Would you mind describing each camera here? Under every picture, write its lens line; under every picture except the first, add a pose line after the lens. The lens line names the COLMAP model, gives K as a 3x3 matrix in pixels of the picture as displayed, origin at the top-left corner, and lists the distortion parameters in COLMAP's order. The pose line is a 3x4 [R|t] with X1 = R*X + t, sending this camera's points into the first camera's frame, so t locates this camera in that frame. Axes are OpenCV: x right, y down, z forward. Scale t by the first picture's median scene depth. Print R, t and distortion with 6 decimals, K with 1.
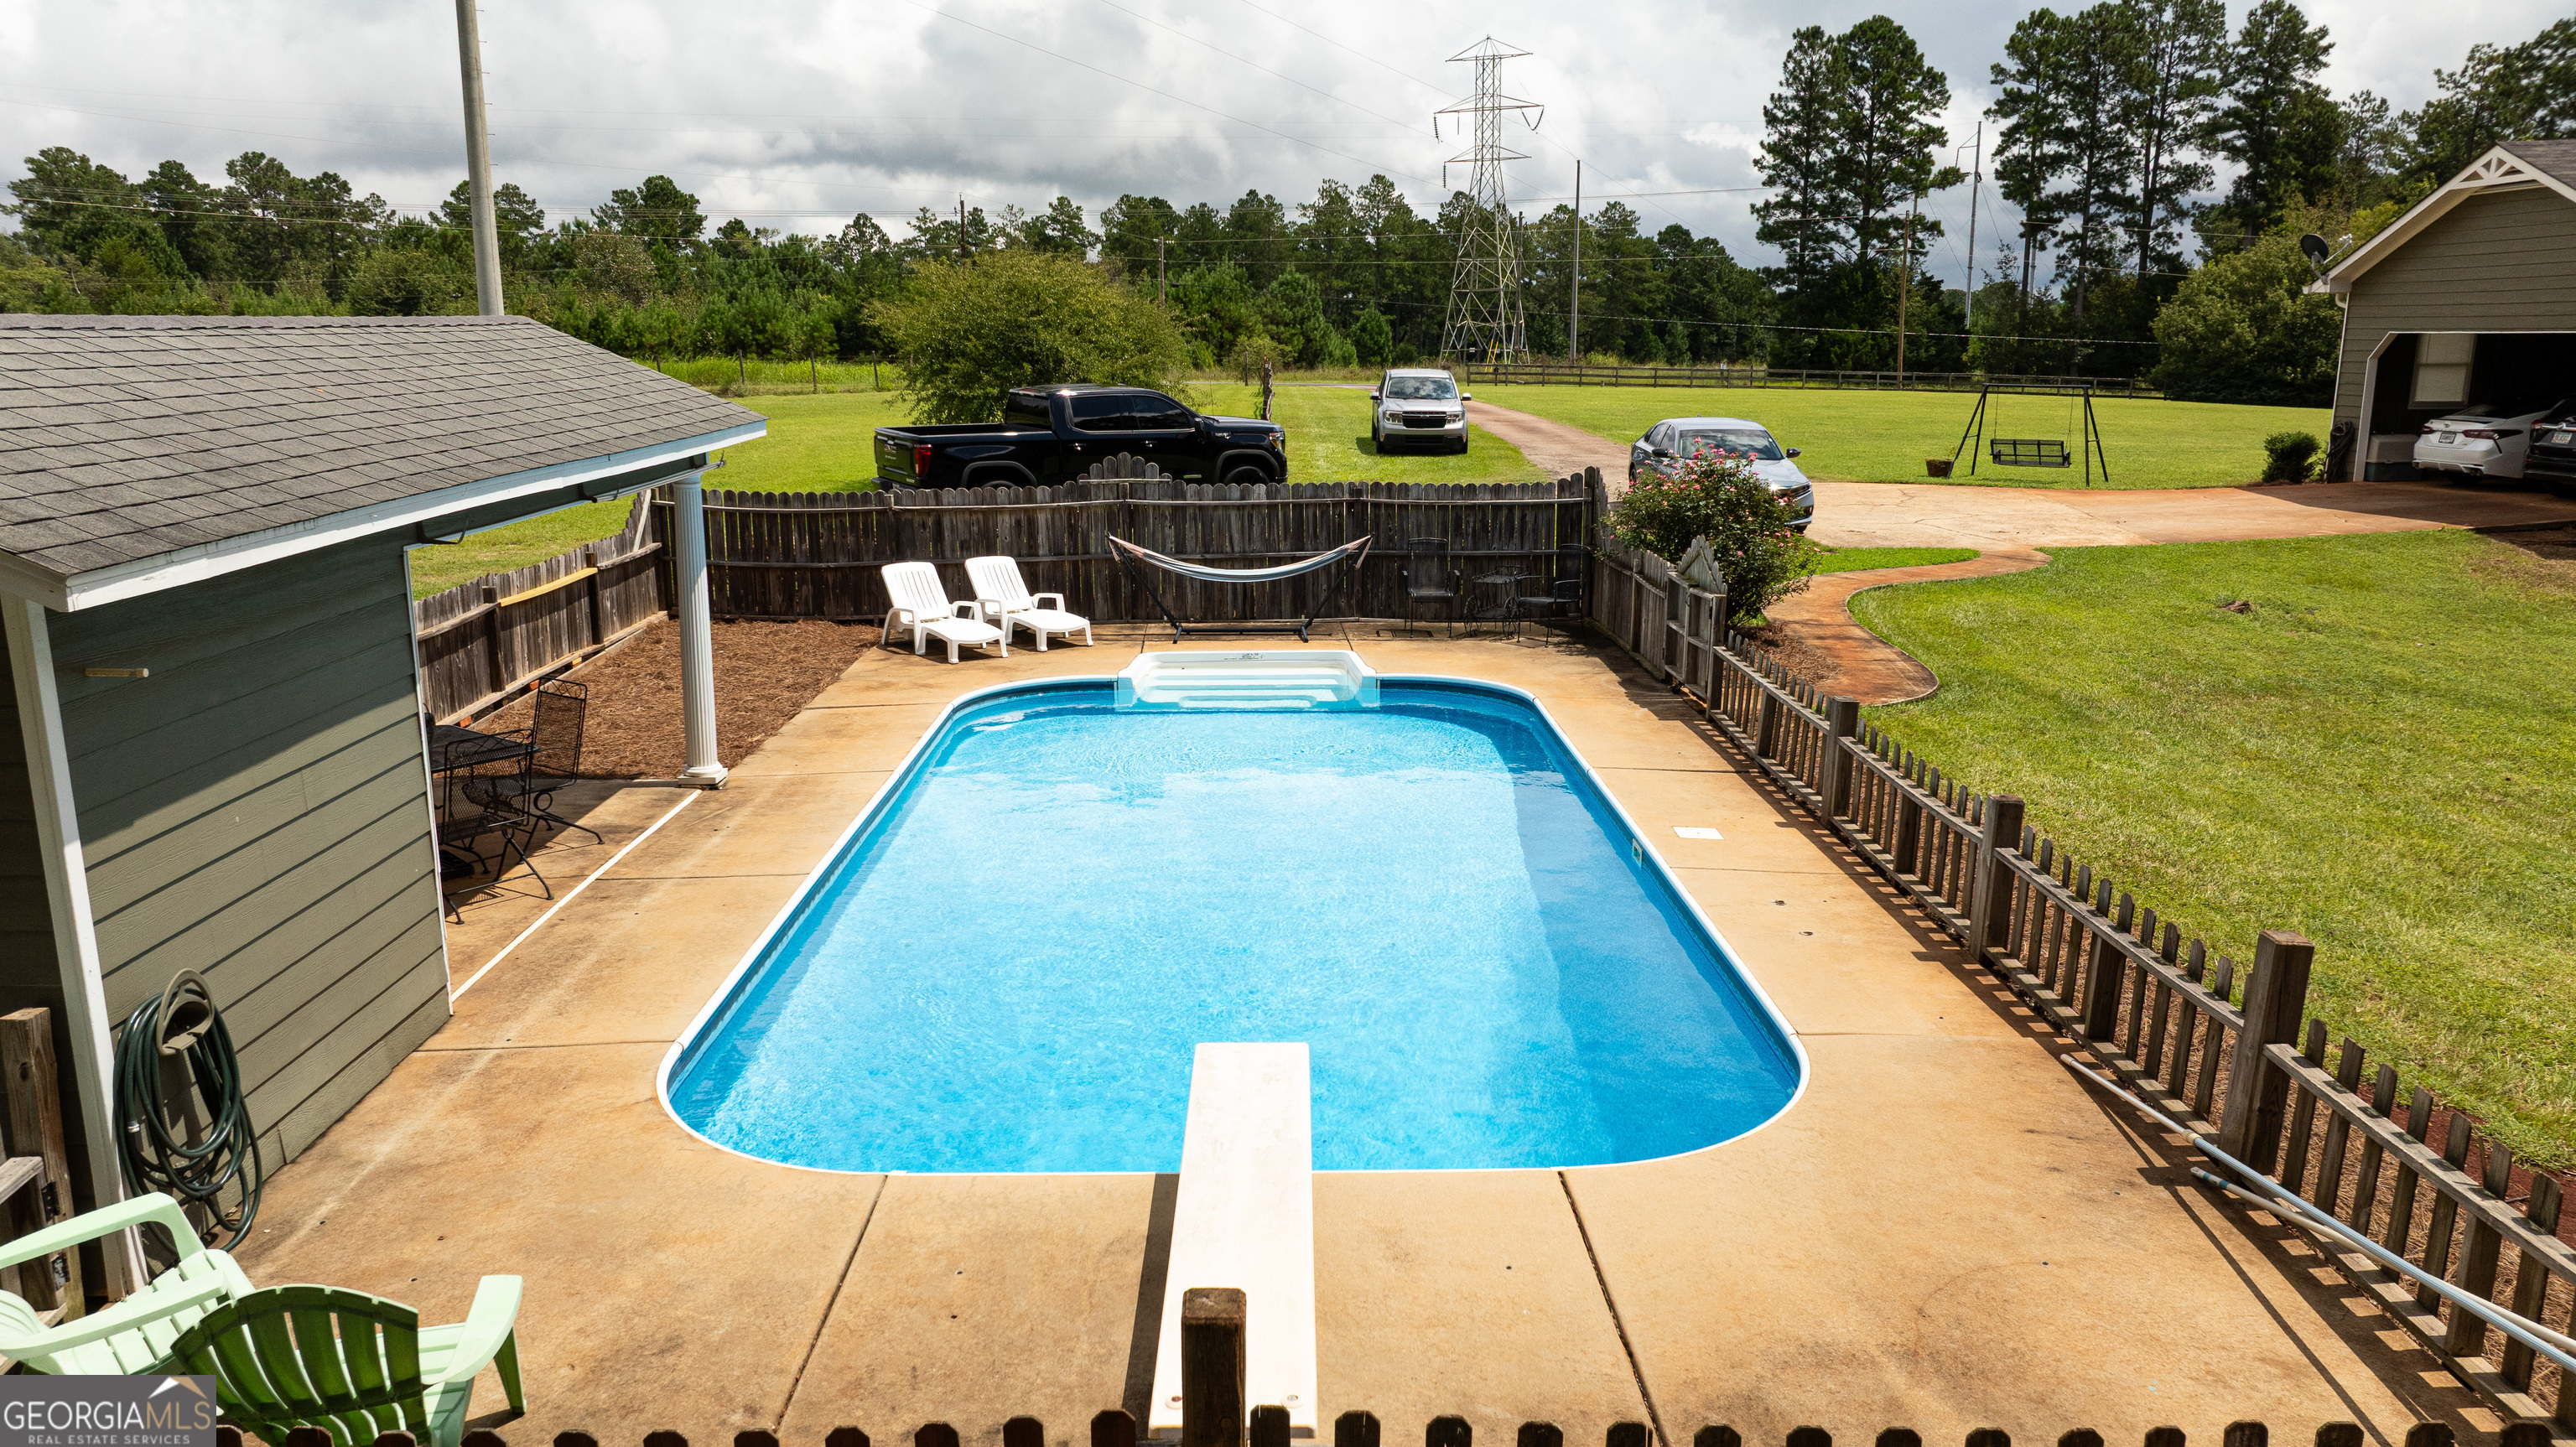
lens RADIAL K [[1817.7, 0, 1295.2], [0, 1817.7, 724.0], [0, 0, 1]] dist [-0.037032, 0.037735]
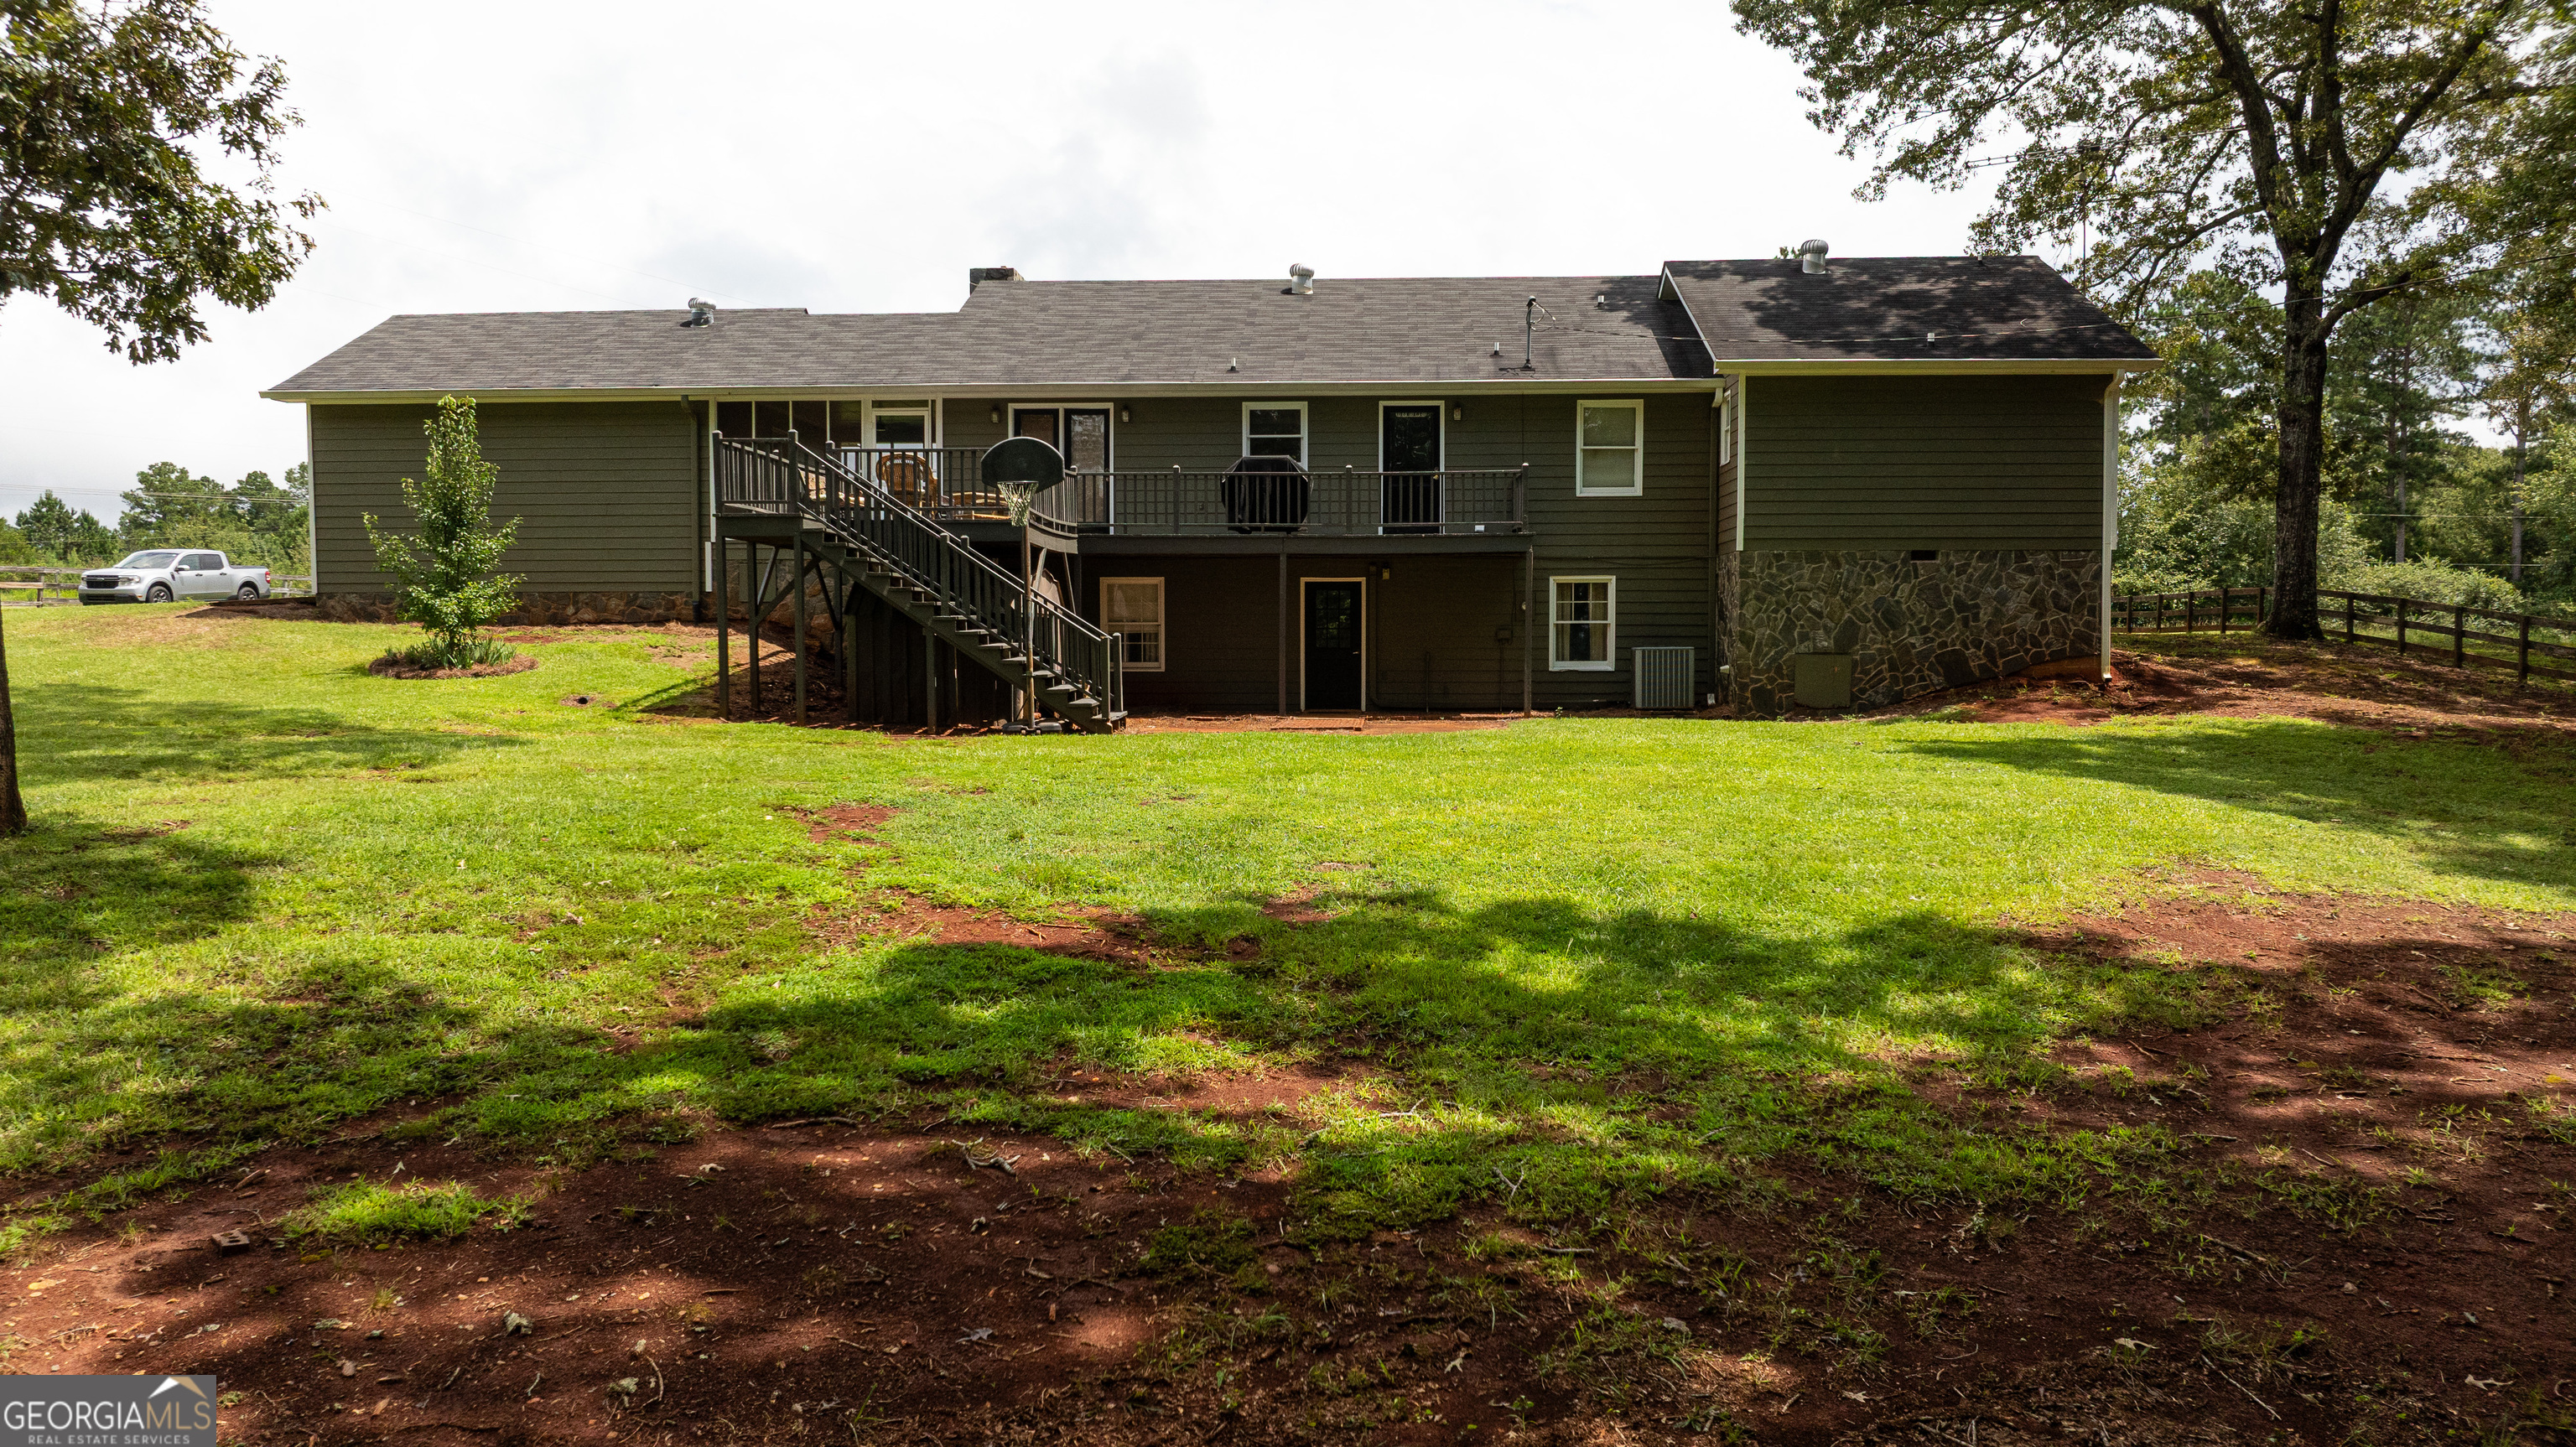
lens RADIAL K [[1817.7, 0, 1290.5], [0, 1817.7, 713.2], [0, 0, 1]] dist [-0.037032, 0.037735]
pose [[0.991226, 0.008109, -0.131928, 1.365677], [-0.031028, 0.984500, -0.172619, 0.137306], [0.128483, 0.175198, 0.976114, -0.082174]]
